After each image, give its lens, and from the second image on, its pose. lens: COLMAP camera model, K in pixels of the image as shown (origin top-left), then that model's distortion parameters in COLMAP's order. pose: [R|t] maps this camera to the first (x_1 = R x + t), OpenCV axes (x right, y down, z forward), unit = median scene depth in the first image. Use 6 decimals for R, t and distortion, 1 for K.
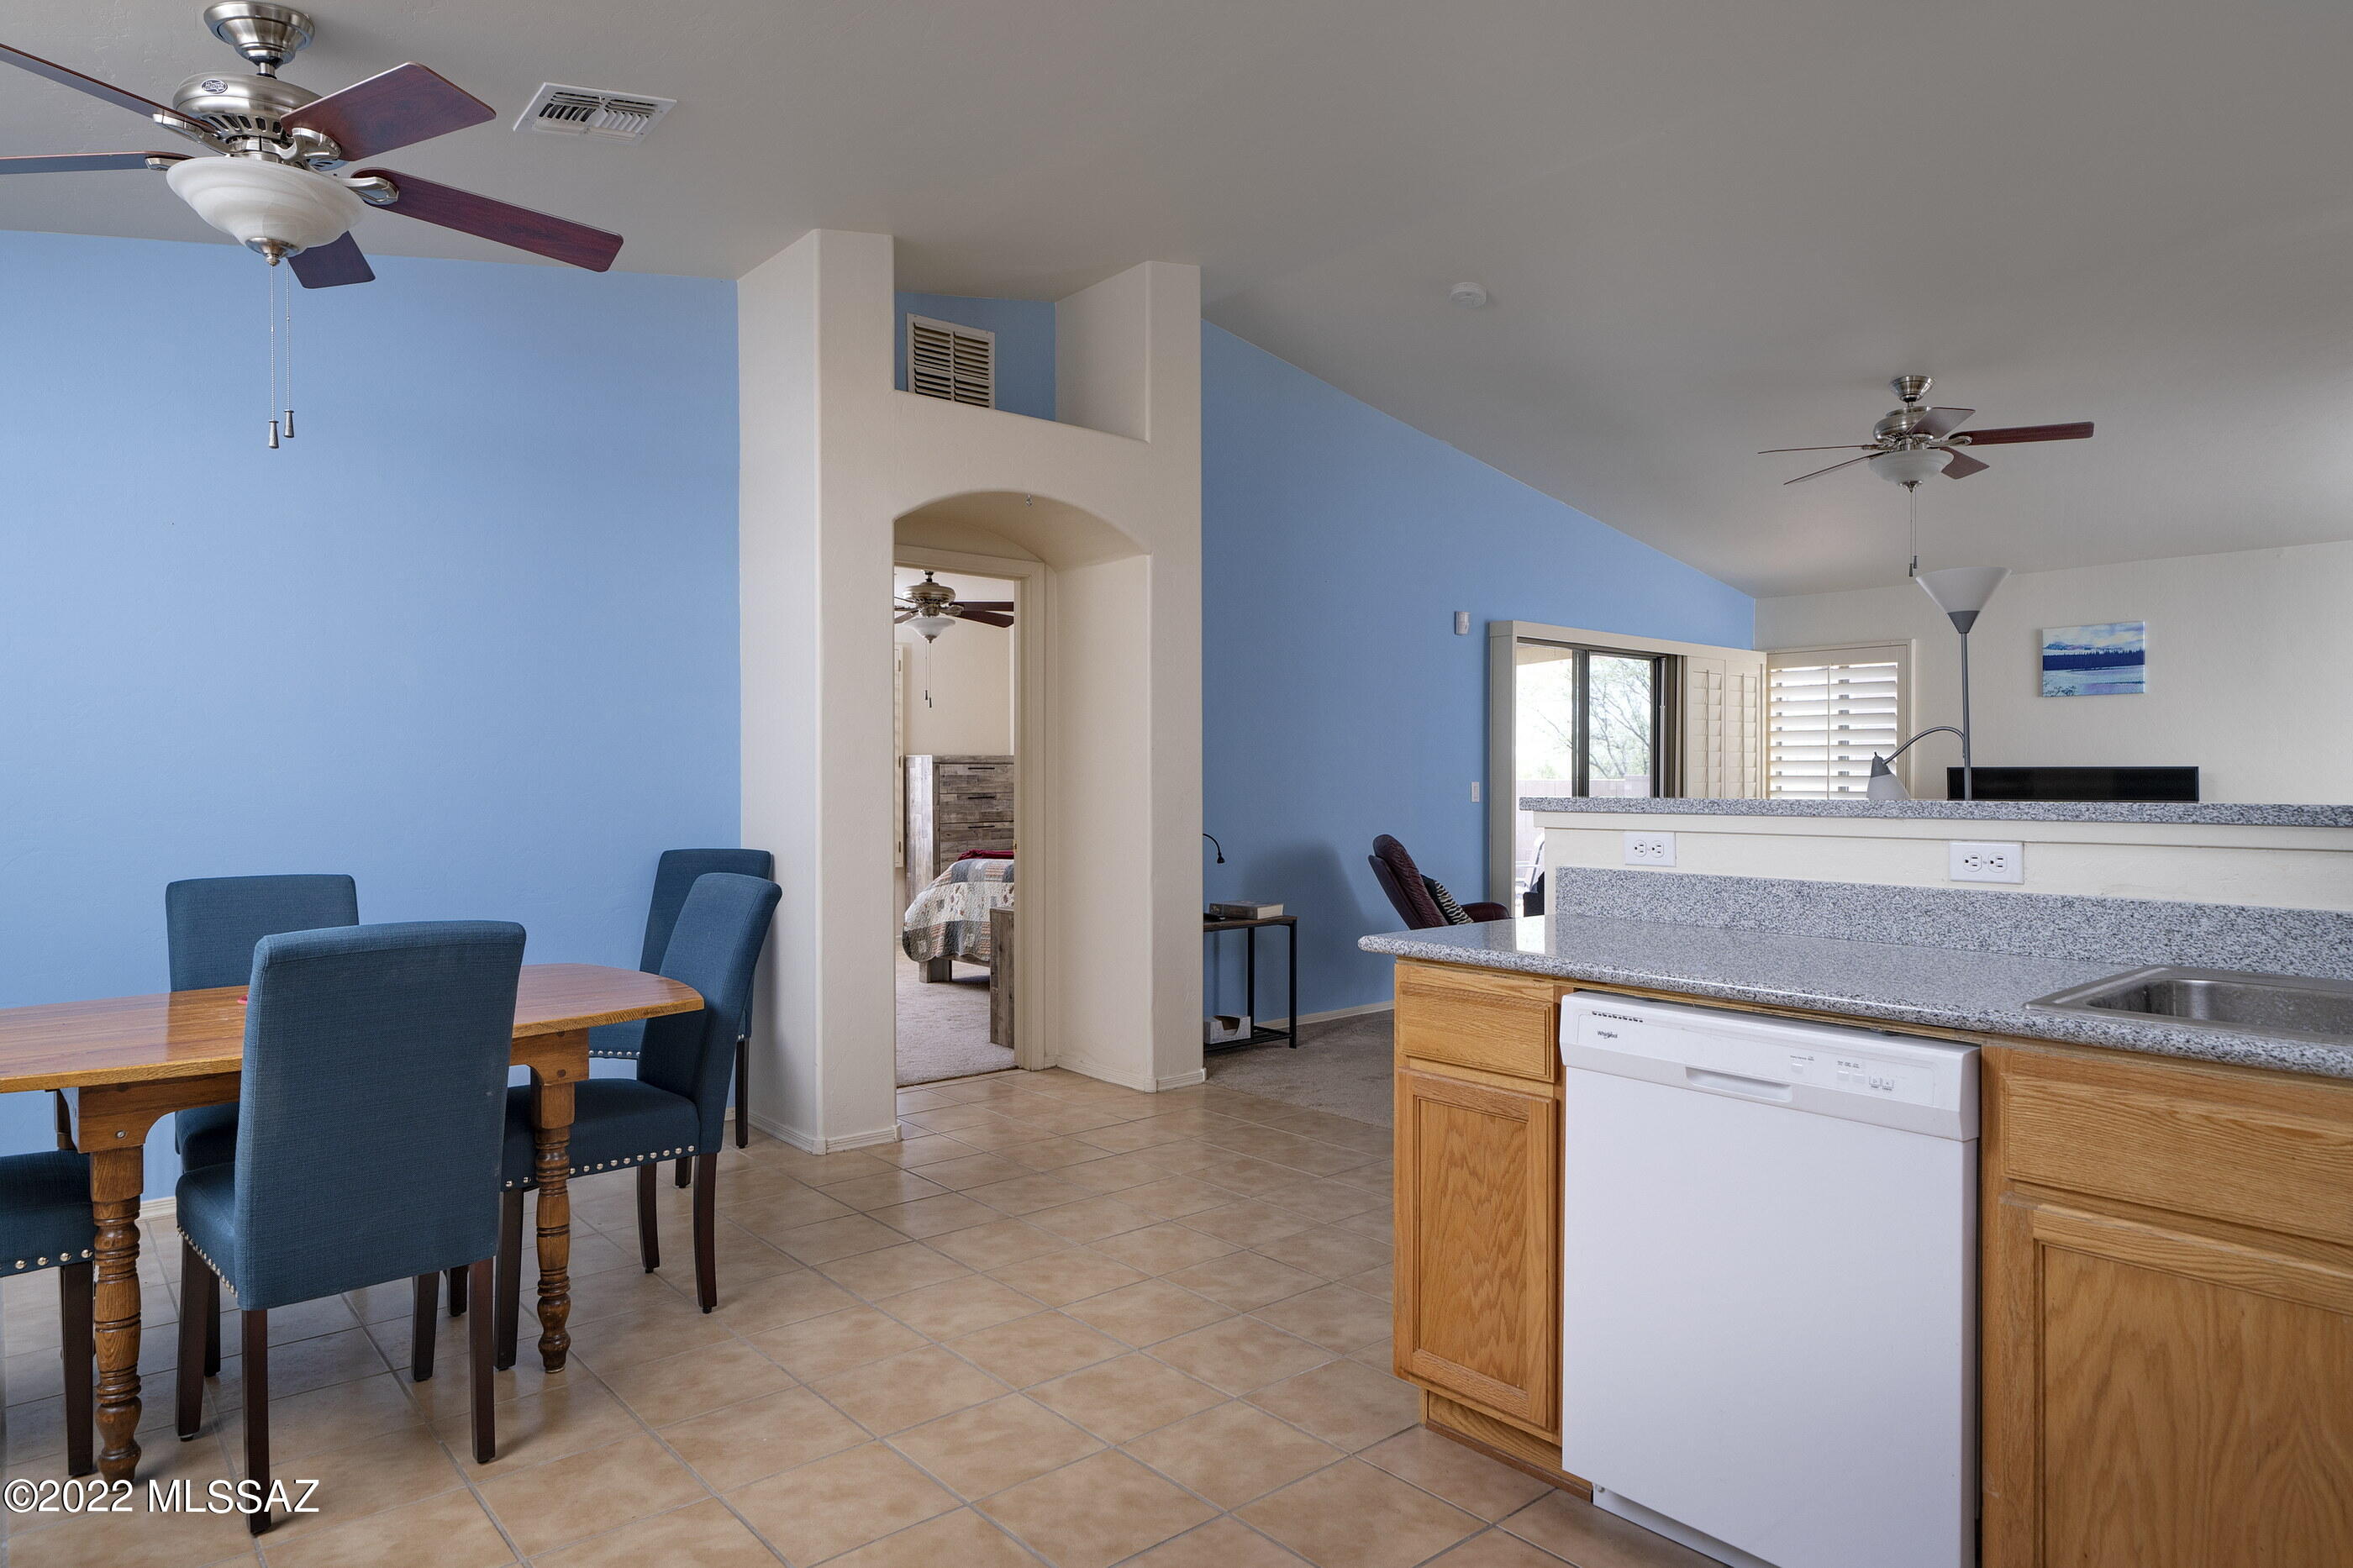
lens RADIAL K [[1386.4, 0, 1176.5], [0, 1386.4, 784.0], [0, 0, 1]] dist [-0.000130, -0.000083]
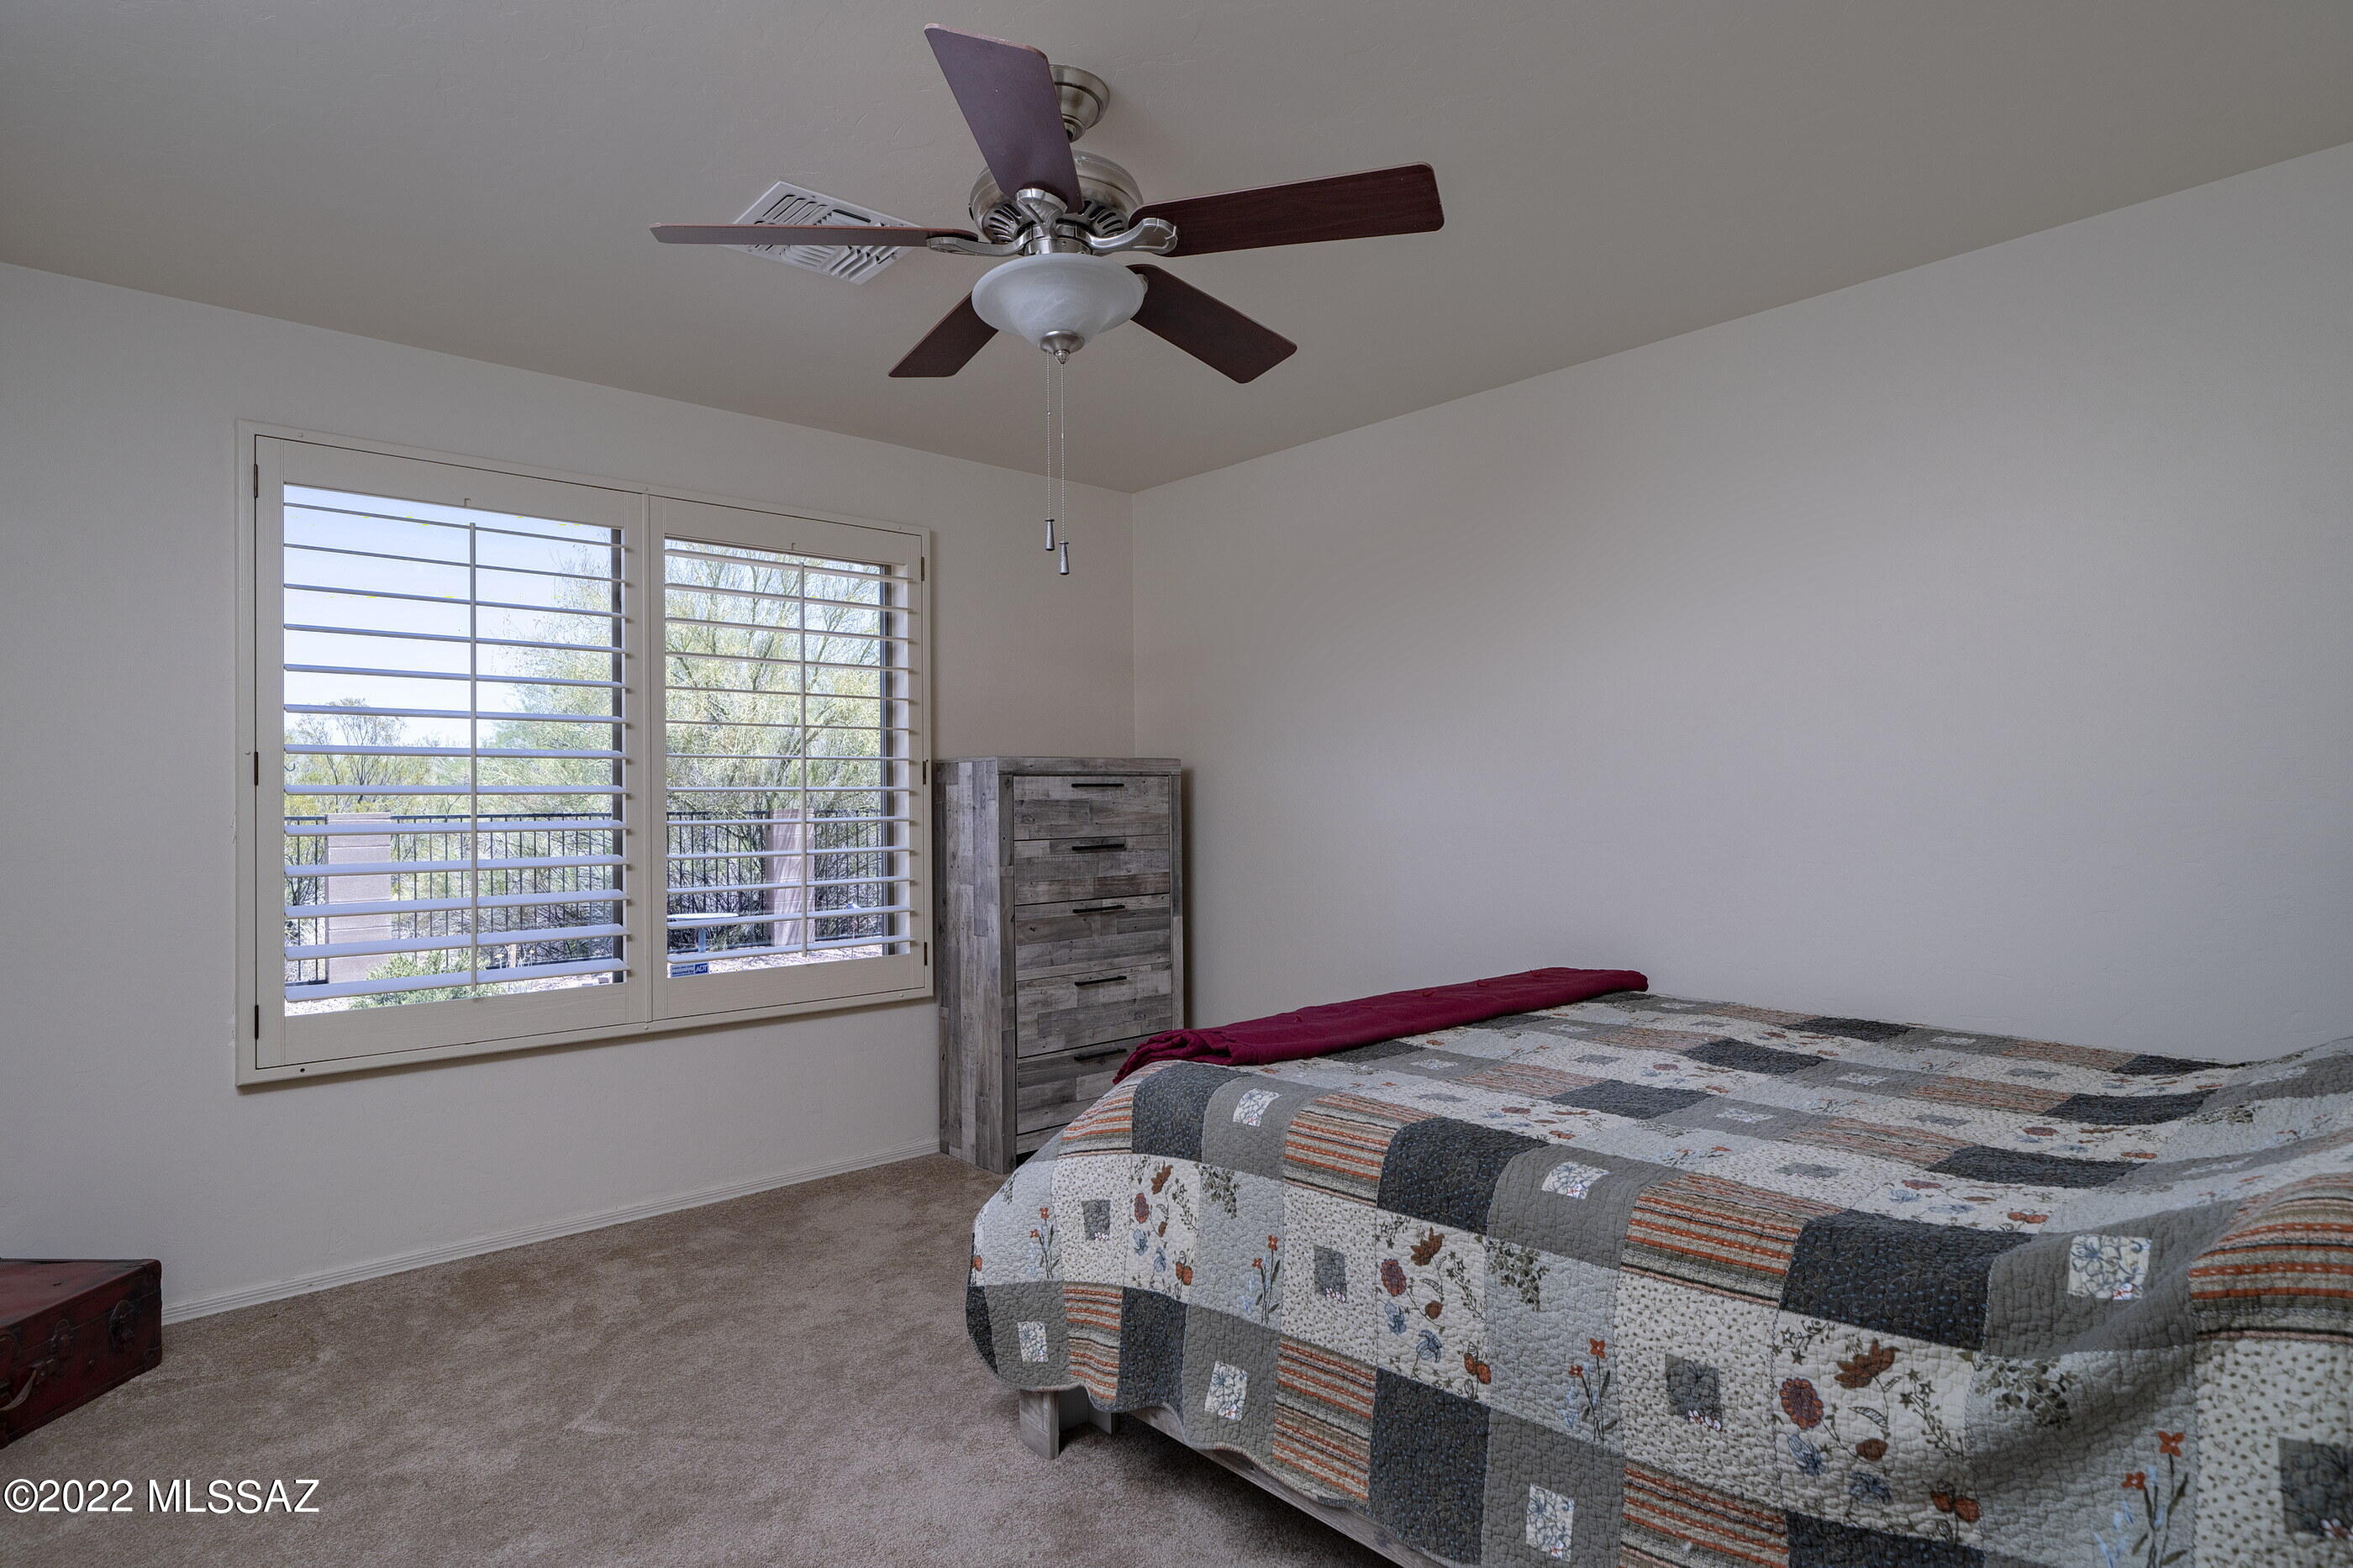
lens RADIAL K [[1236.0, 0, 1176.5], [0, 1236.0, 784.0], [0, 0, 1]] dist [-0.001254, -0.000610]
pose [[0.999228, -0.003938, 0.039082, -0.132159], [0.004453, 0.999904, -0.013098, -0.006246], [-0.039027, 0.013262, 0.999150, 0.582383]]
